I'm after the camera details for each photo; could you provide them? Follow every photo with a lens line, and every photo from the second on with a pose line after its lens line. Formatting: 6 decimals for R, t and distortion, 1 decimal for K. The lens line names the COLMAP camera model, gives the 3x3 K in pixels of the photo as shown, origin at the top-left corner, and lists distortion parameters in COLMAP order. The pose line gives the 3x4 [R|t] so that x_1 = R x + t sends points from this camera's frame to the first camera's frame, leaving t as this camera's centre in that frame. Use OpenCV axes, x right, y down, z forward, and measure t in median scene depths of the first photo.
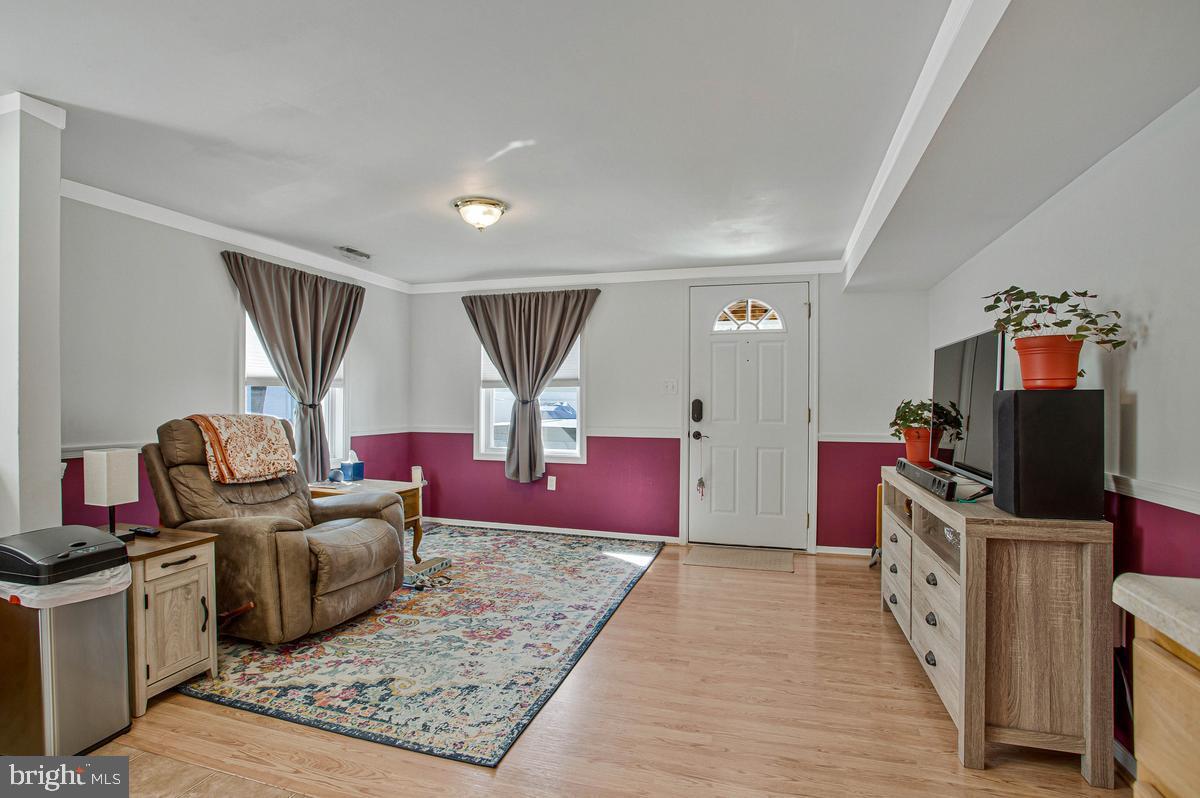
lens RADIAL K [[597.4, 0, 593.9], [0, 597.4, 403.8], [0, 0, 1]] dist [0.006229, -0.003564]
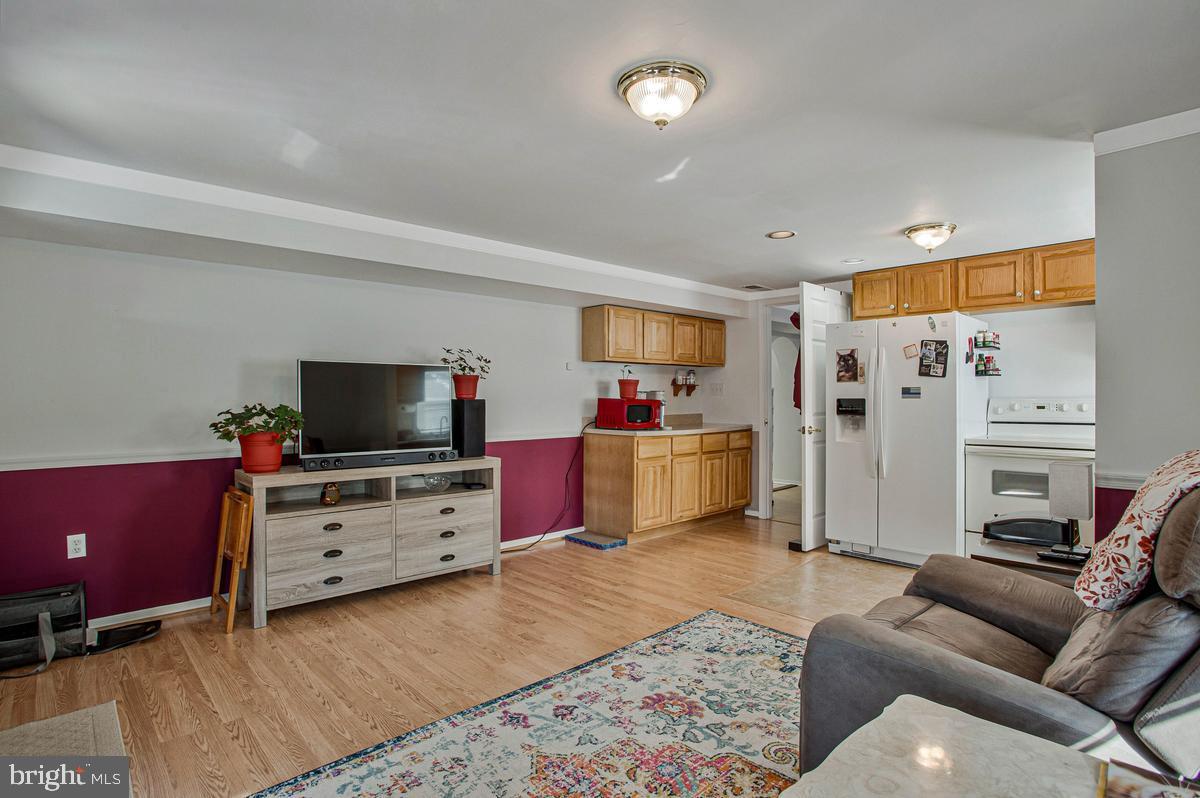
lens RADIAL K [[597.4, 0, 593.5], [0, 597.4, 400.9], [0, 0, 1]] dist [0.006229, -0.003564]
pose [[-0.866866, -0.000733, 0.498541, -0.504946], [-0.002028, 0.999996, -0.002057, -0.009708], [-0.498537, -0.002794, -0.866864, 1.829504]]
